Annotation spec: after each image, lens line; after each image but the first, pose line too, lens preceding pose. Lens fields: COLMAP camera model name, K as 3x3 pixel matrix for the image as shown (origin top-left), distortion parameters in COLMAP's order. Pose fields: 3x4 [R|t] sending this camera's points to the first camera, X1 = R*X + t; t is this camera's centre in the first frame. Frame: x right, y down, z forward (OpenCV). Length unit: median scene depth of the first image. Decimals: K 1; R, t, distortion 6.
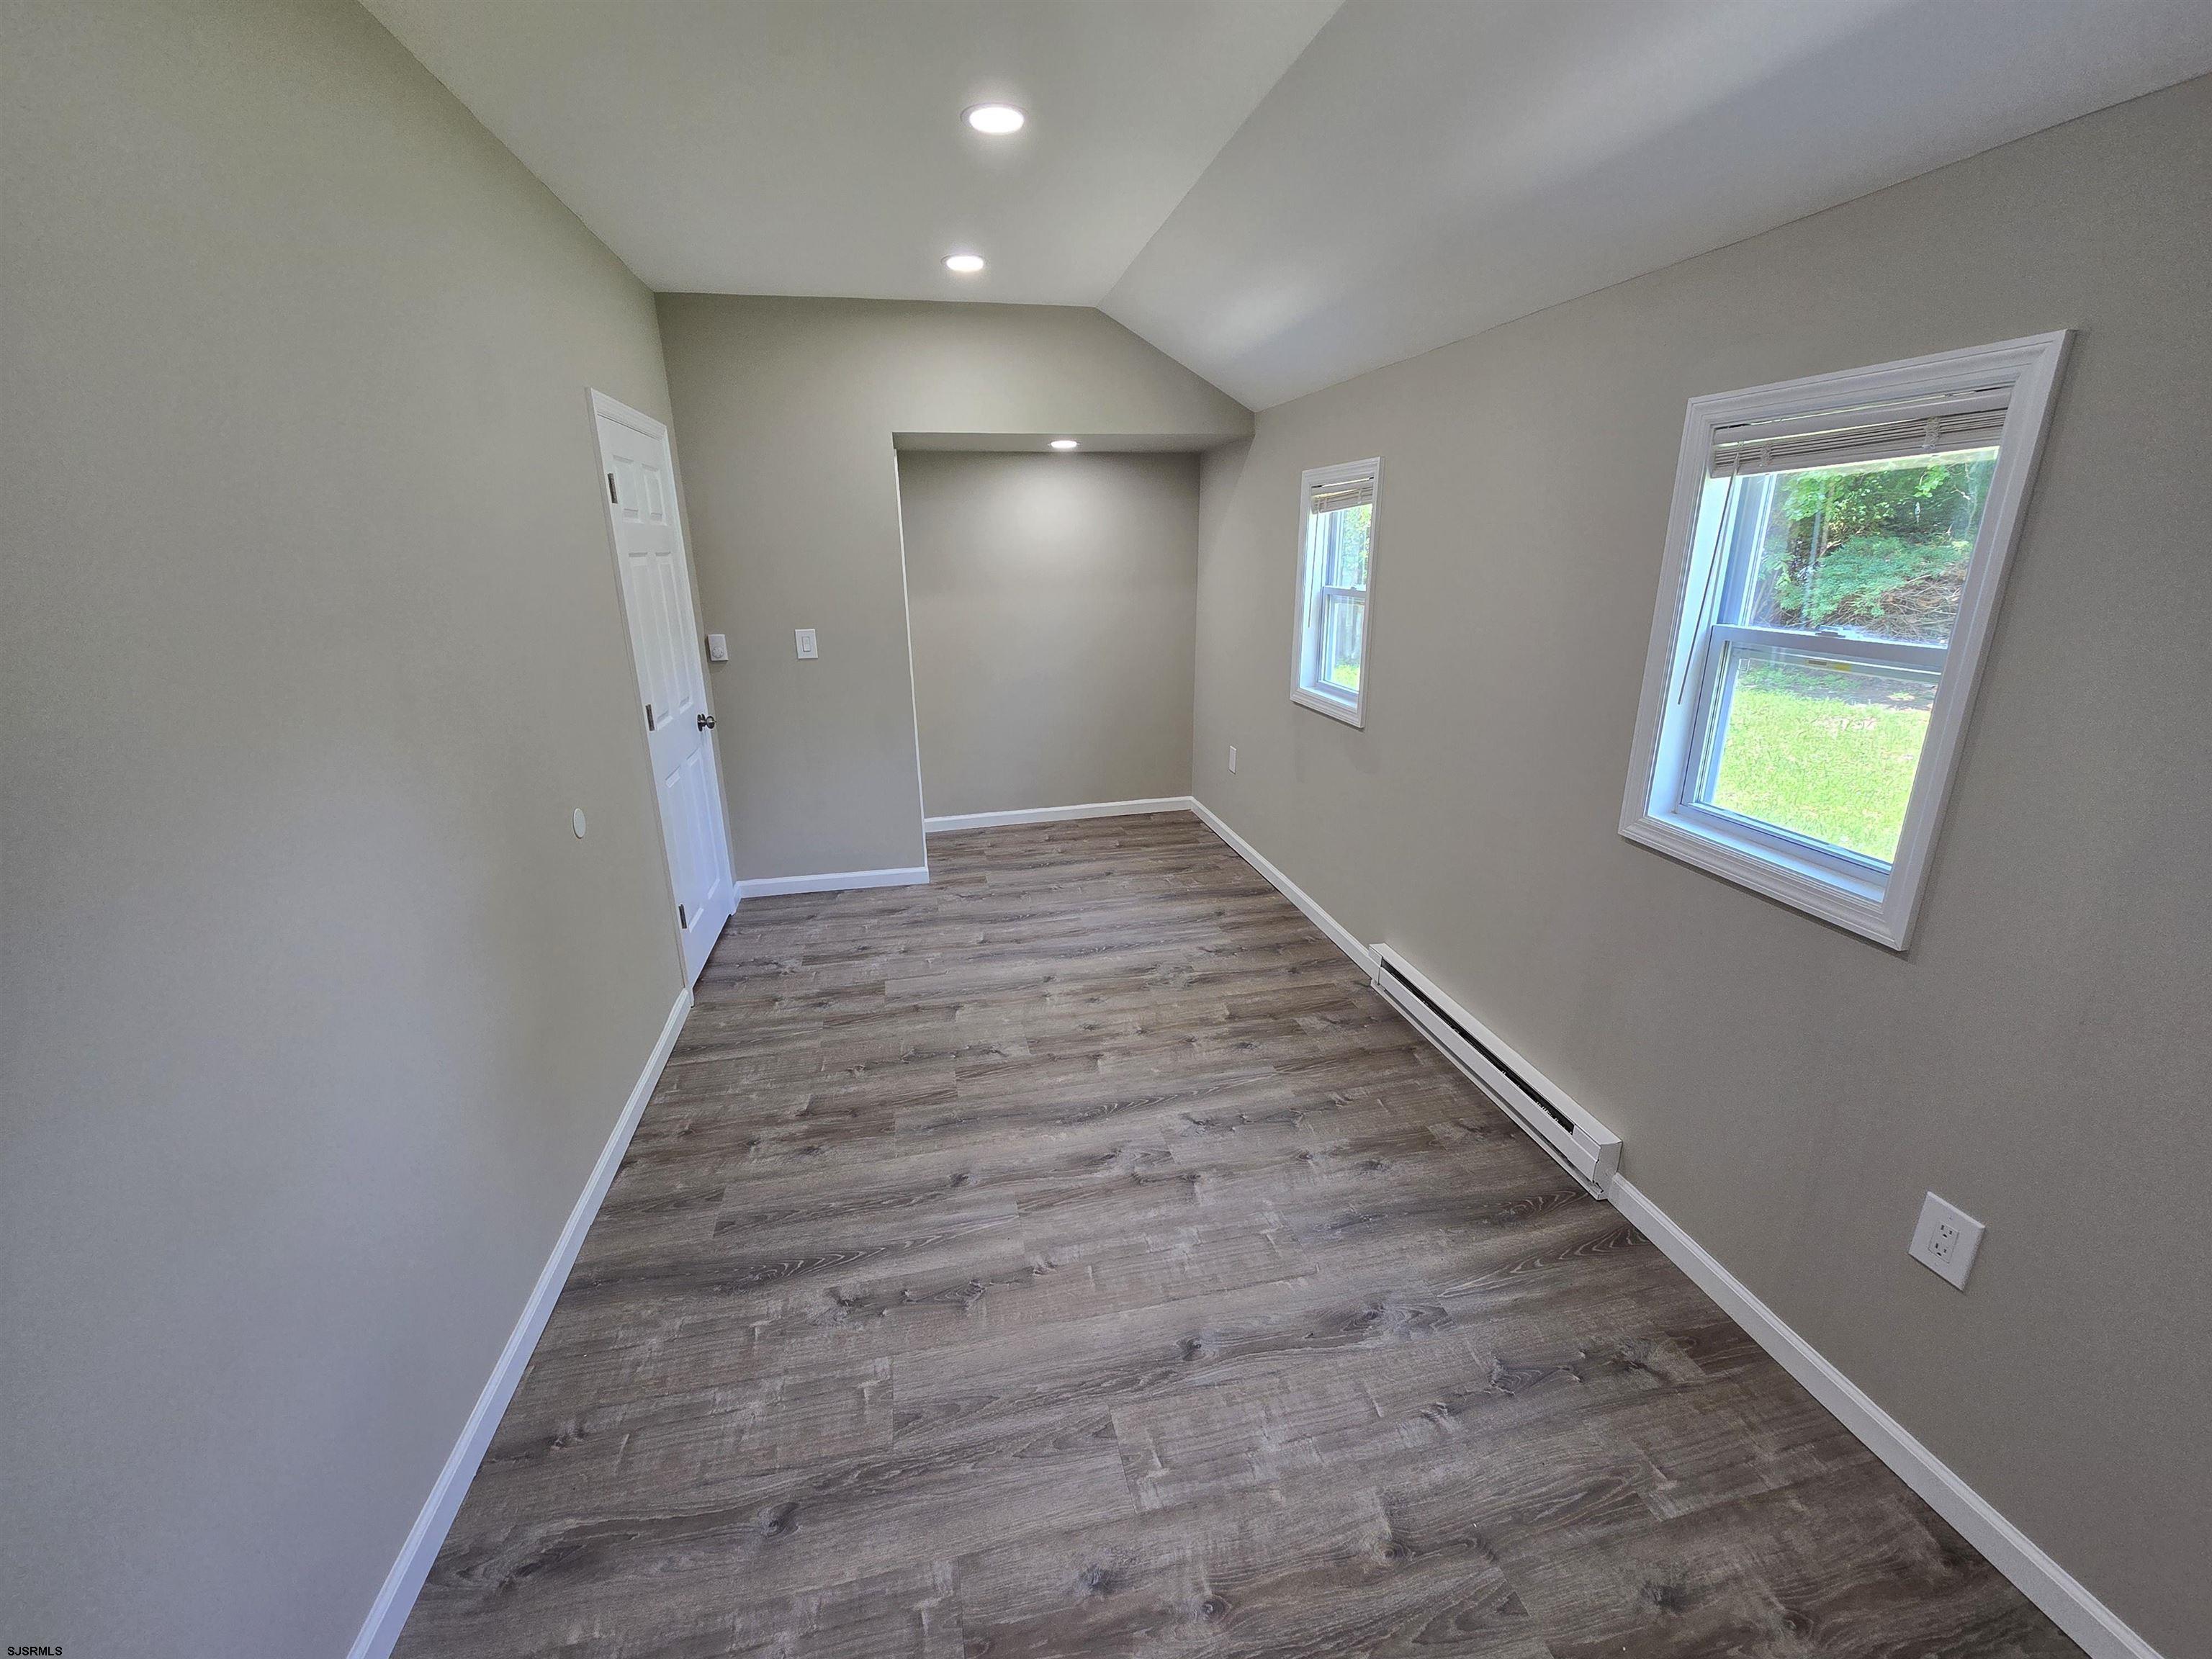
lens RADIAL K [[904.2, 0, 1102.9], [0, 904.2, 825.3], [0, 0, 1]] dist [-0.002405, 0.000614]
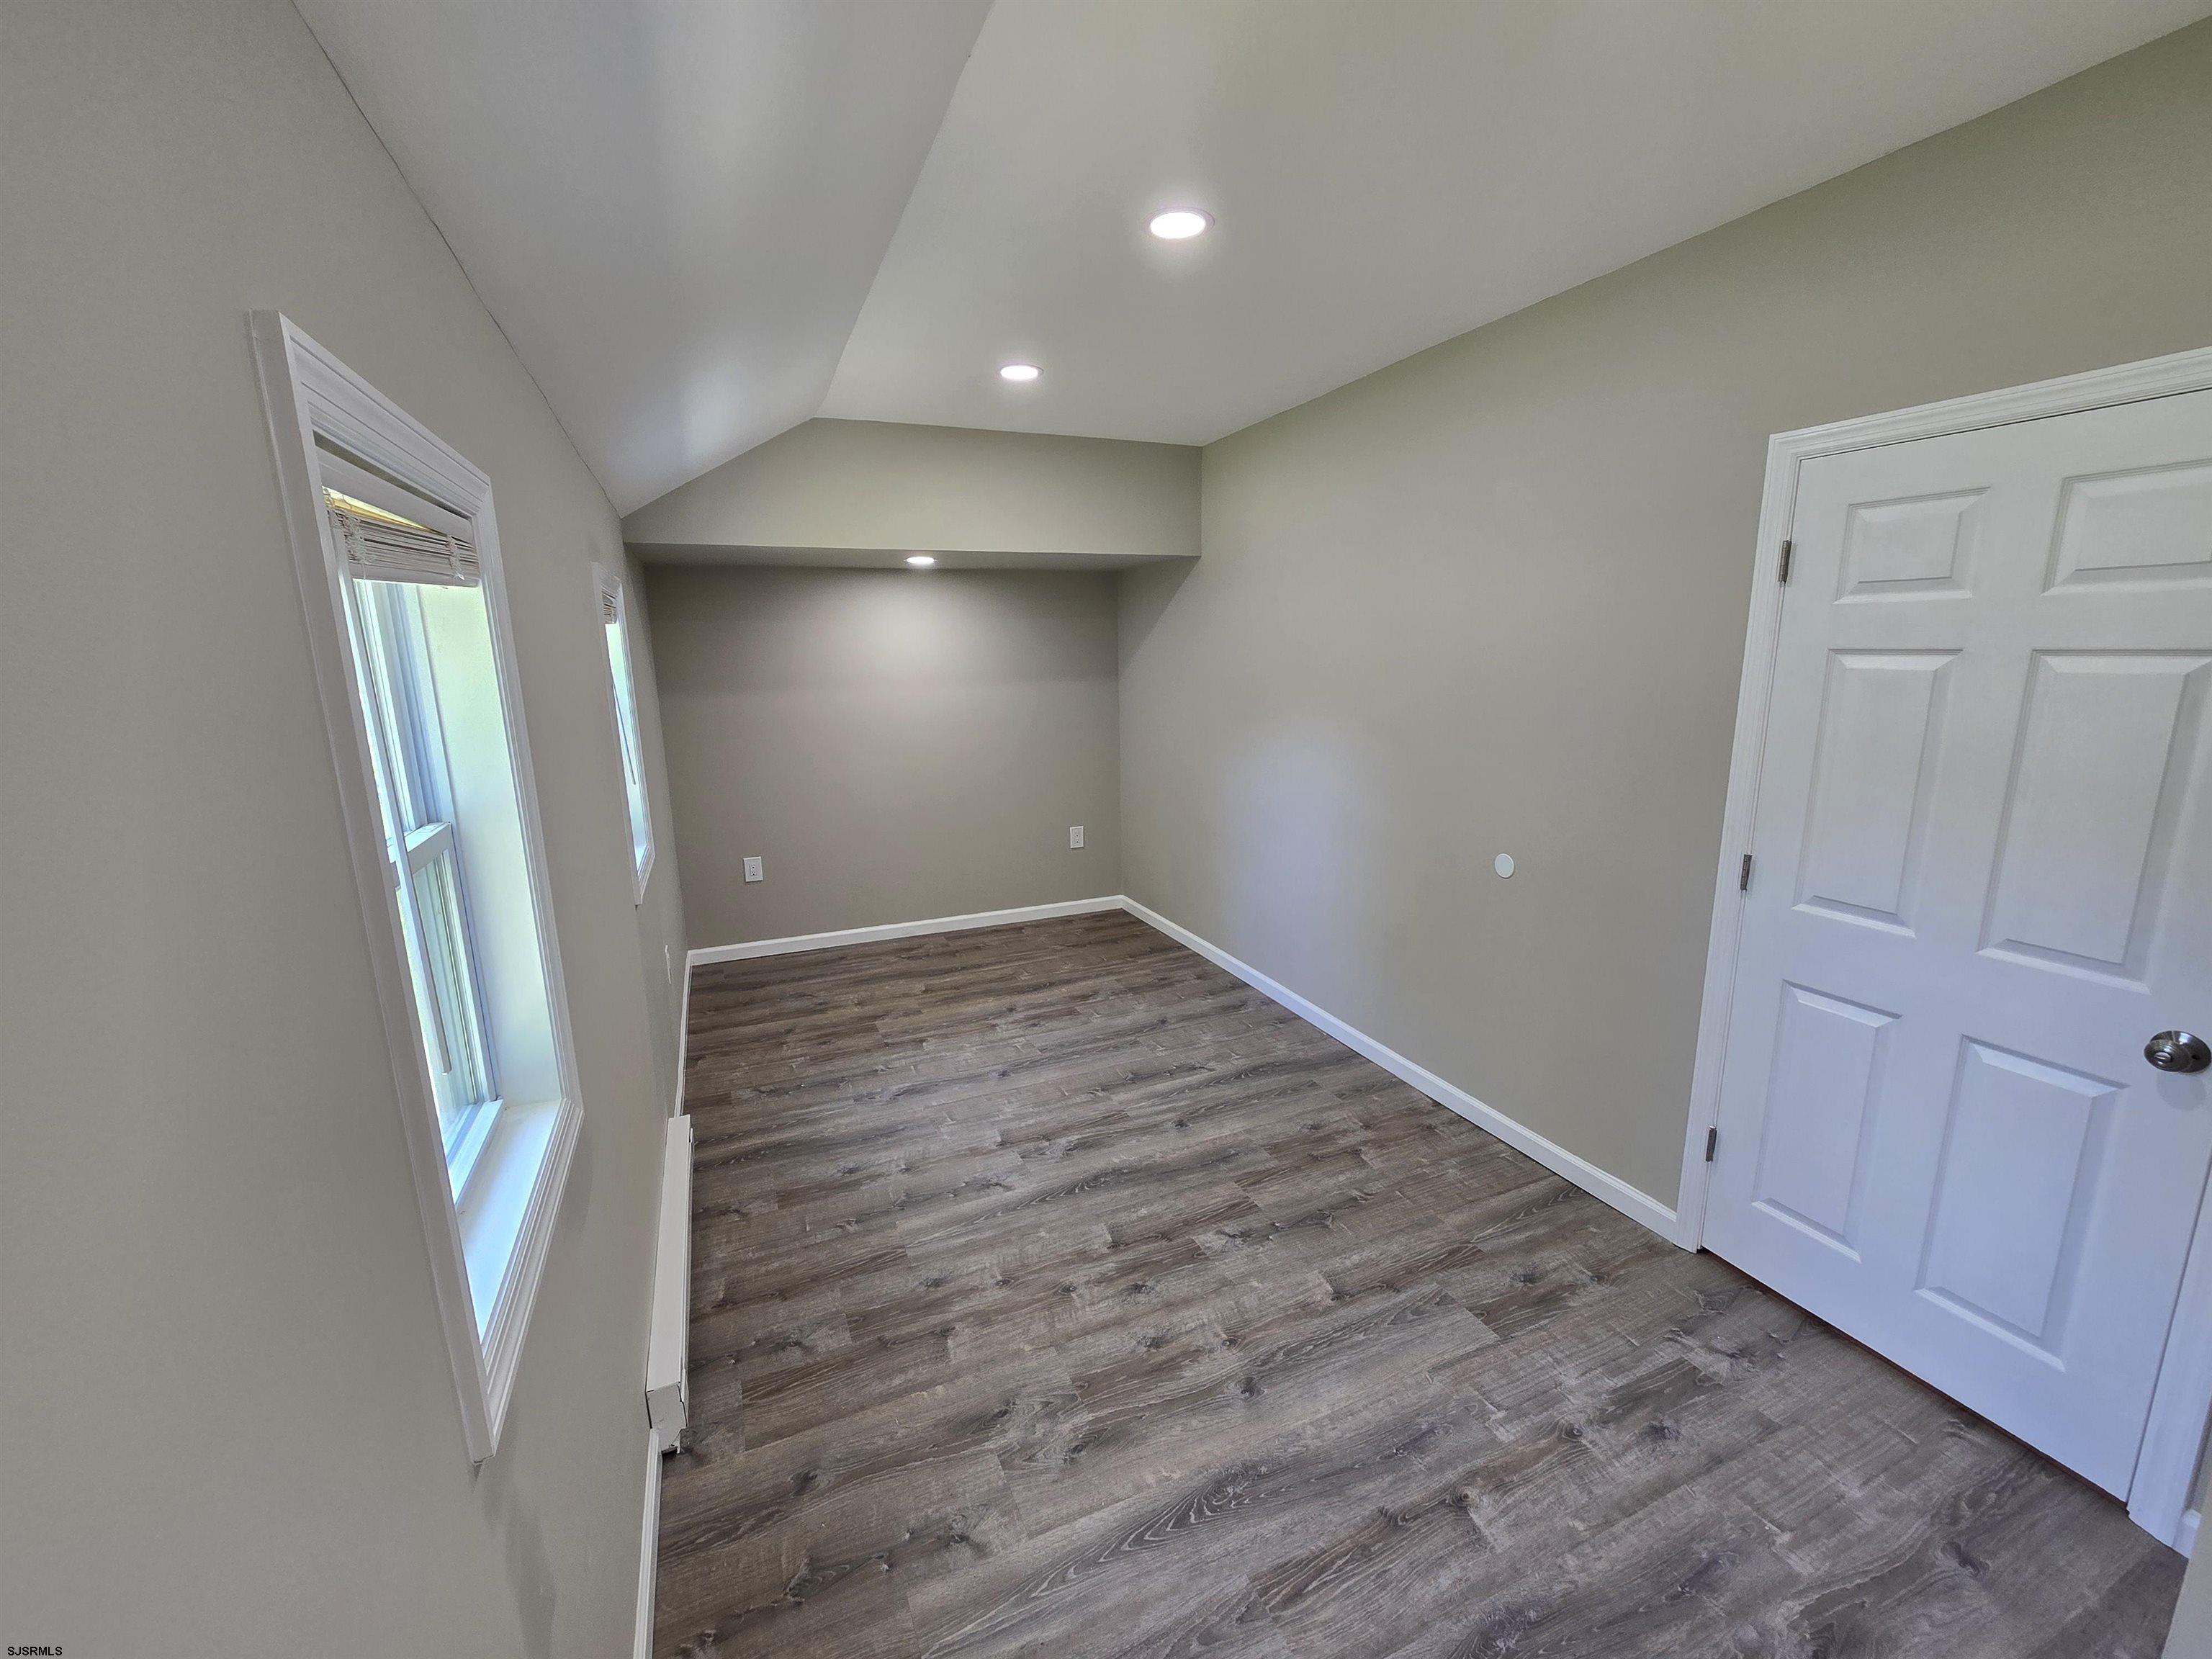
lens RADIAL K [[904.2, 0, 1107.4], [0, 904.2, 829.2], [0, 0, 1]] dist [-0.002405, 0.000614]
pose [[-0.978506, 0.073060, -0.192840, 0.142672], [-0.029290, 0.876416, 0.480664, -0.522234], [0.204126, 0.475981, -0.855438, 1.627201]]
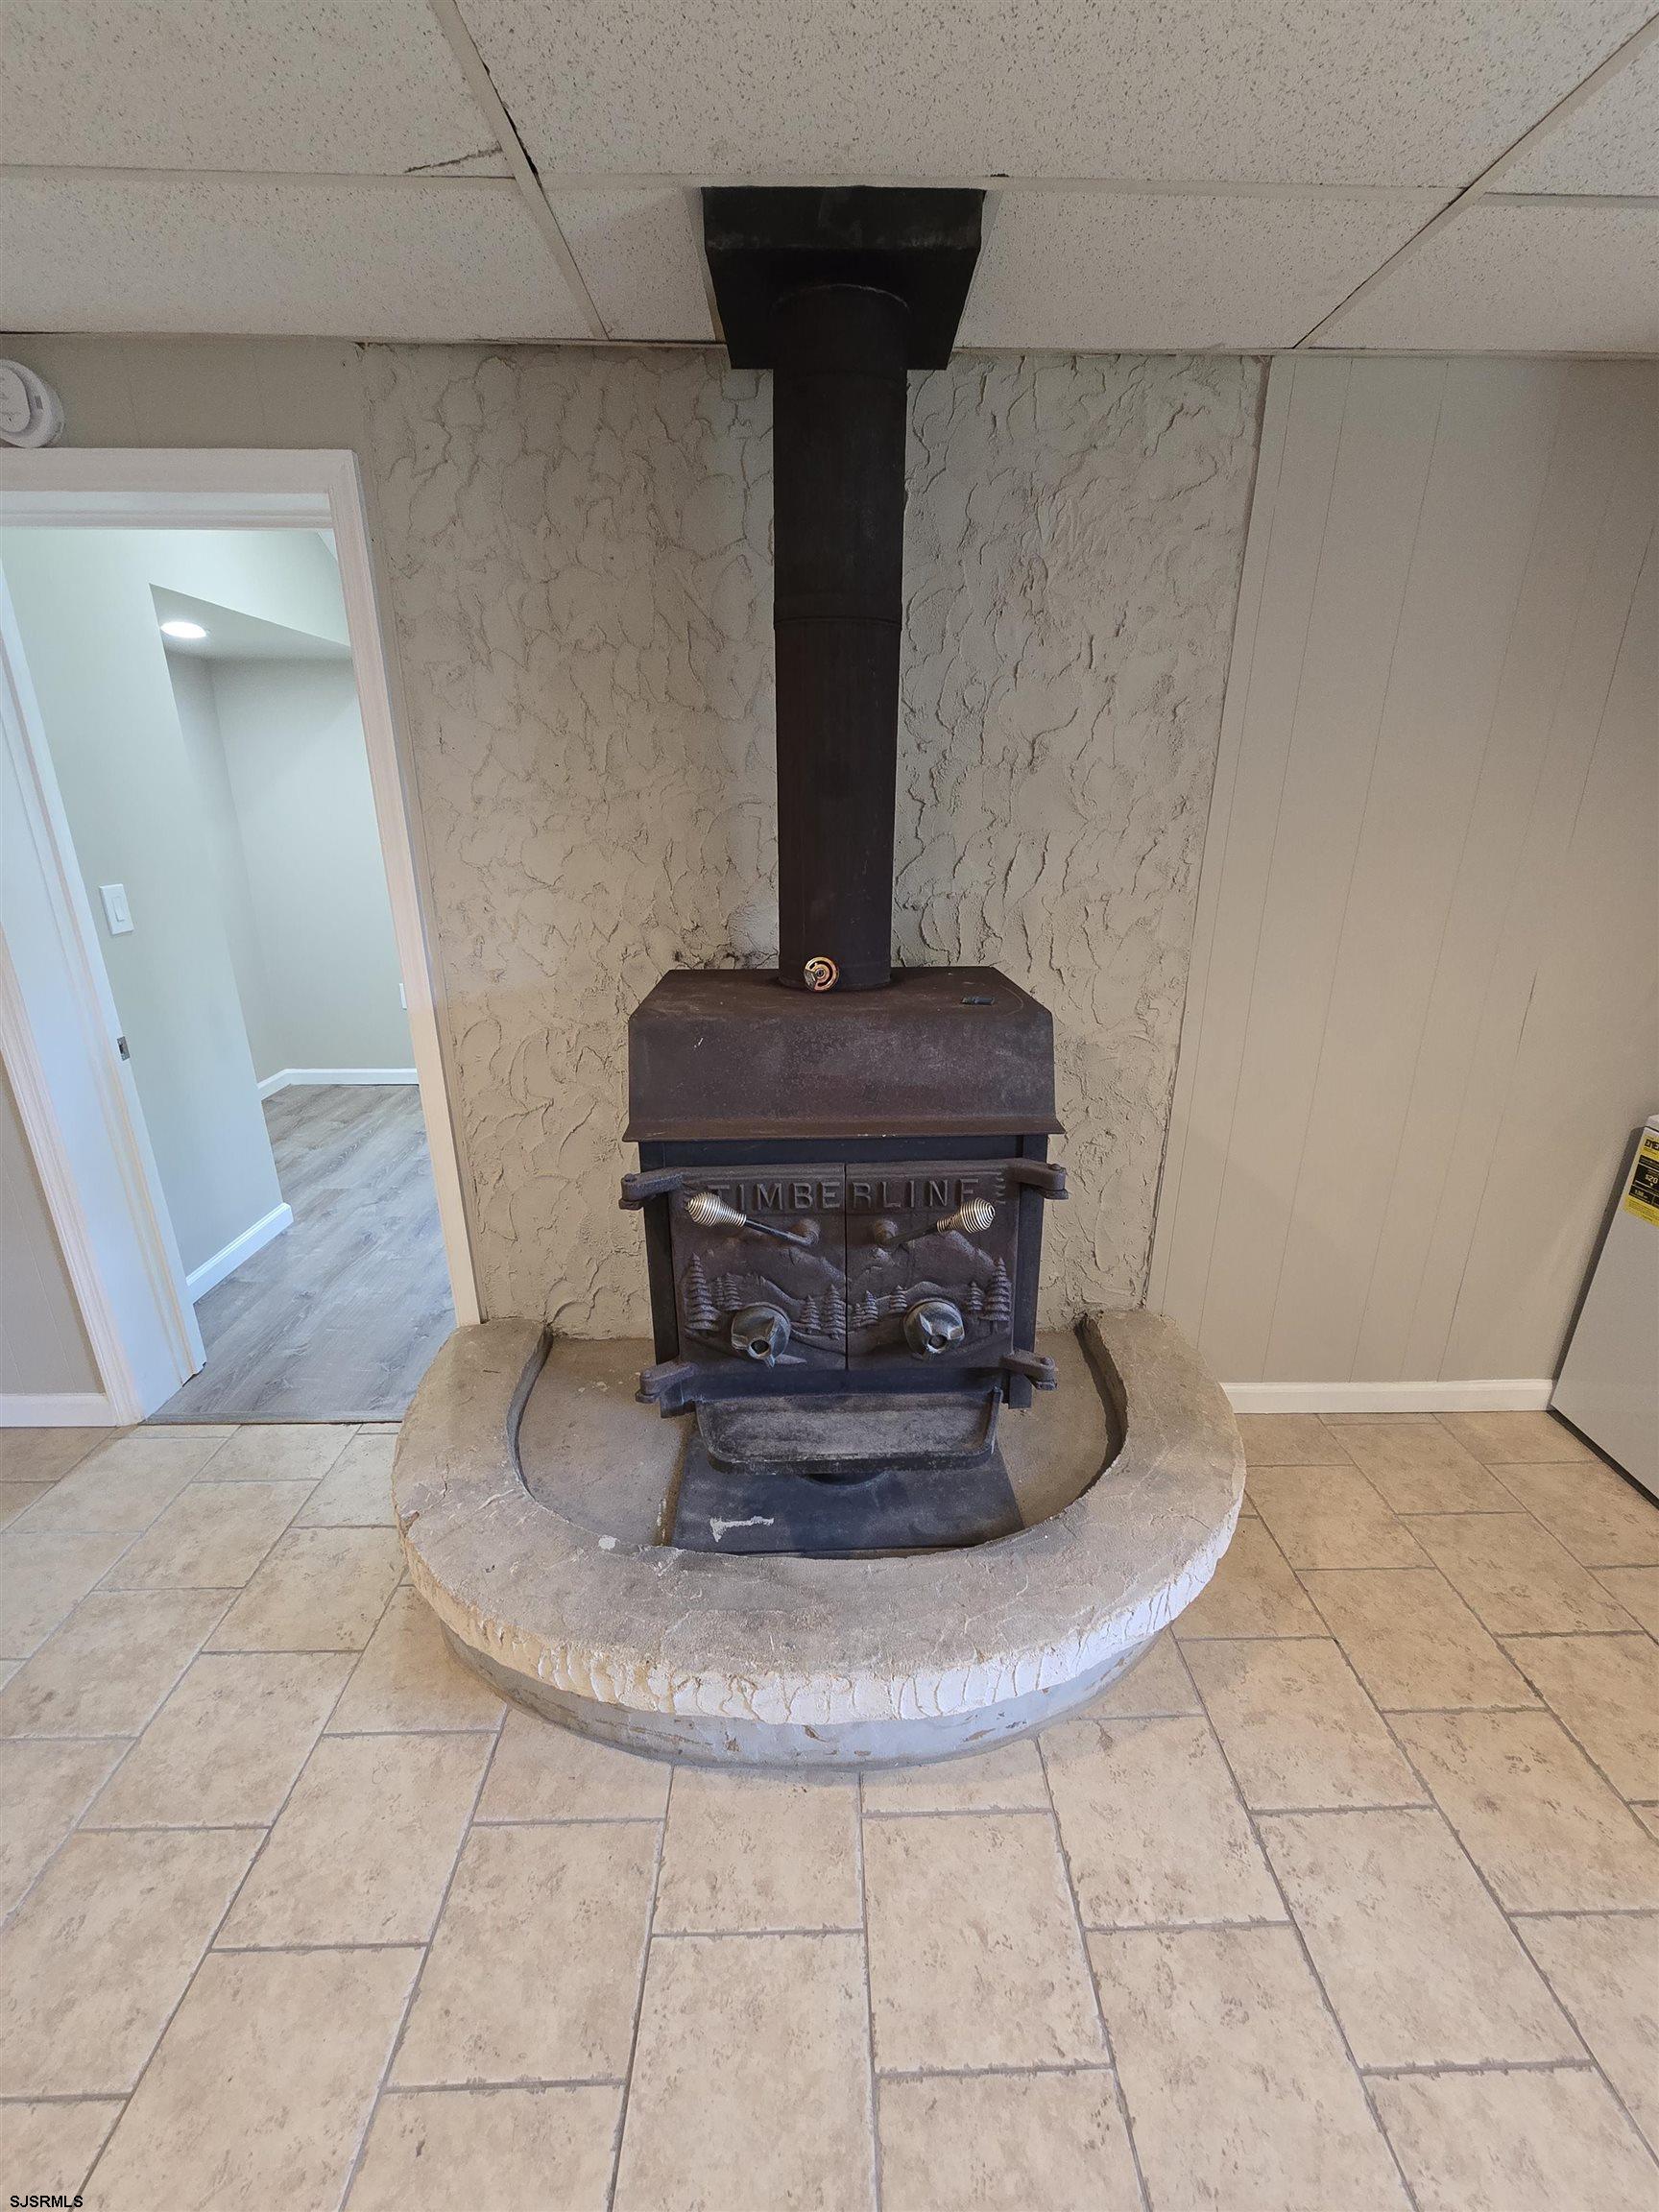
lens RADIAL K [[904.2, 0, 844.5], [0, 904.2, 1099.3], [0, 0, 1]] dist [-0.002405, 0.000614]
pose [[0.175252, -0.298581, 0.938156, -1.239236], [0.284067, 0.927712, 0.242192, -0.125126], [-0.942652, 0.224054, 0.247400, 0.608291]]
